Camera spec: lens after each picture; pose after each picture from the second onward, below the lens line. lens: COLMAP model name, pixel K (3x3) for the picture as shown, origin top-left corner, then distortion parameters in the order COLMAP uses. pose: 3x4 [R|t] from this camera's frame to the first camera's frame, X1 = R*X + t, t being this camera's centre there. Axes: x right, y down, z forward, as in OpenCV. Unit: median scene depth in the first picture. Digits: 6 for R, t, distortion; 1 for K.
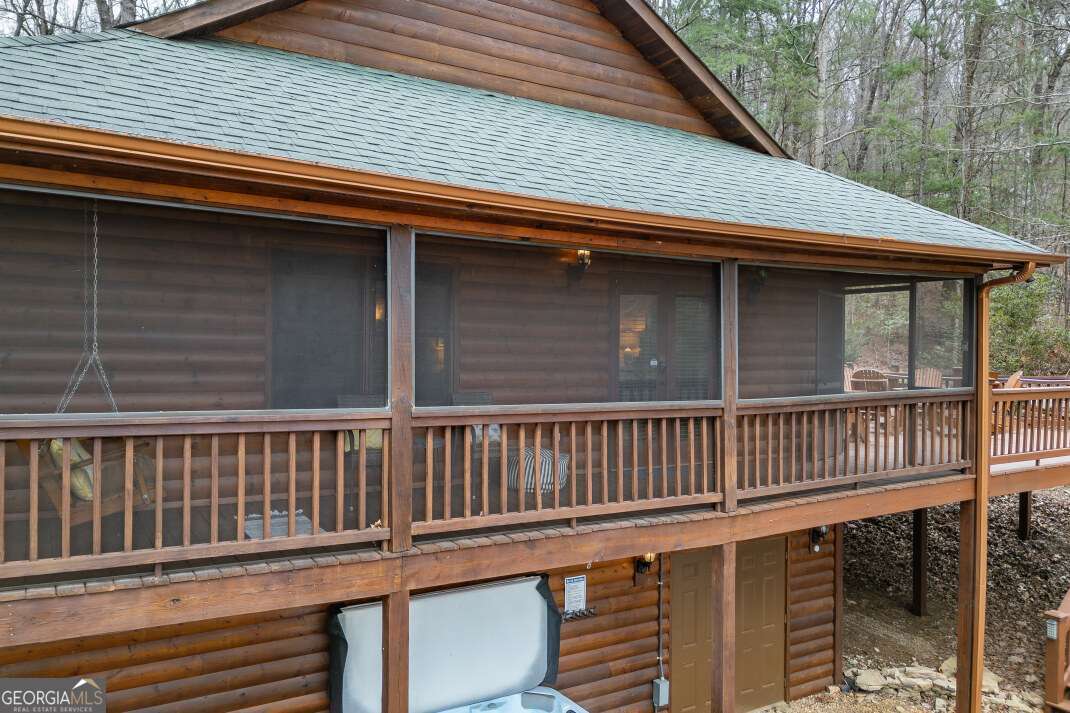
lens RADIAL K [[775.3, 0, 504.9], [0, 775.3, 354.9], [0, 0, 1]] dist [0.001263, 0.000393]
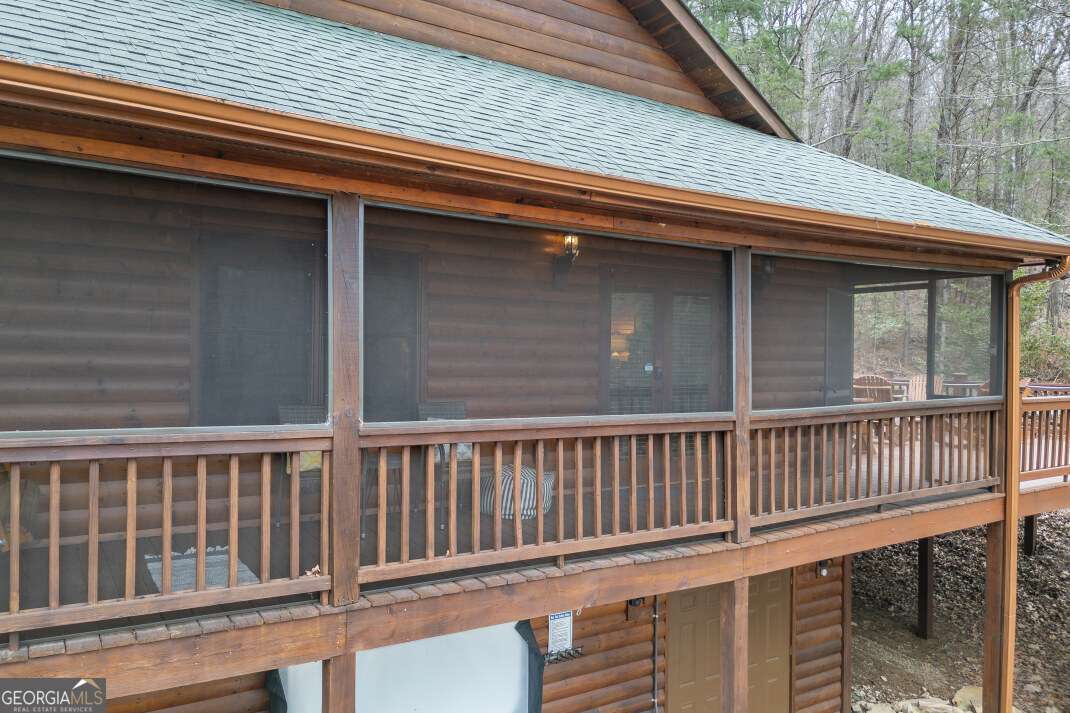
lens RADIAL K [[772.6, 0, 511.7], [0, 772.6, 358.9], [0, 0, 1]] dist [-0.000938, -0.001415]
pose [[0.999468, 0.002011, 0.032560, 0.007547], [-0.001952, 0.999996, -0.001864, 0.002118], [-0.032563, 0.001800, 0.999468, 0.147838]]
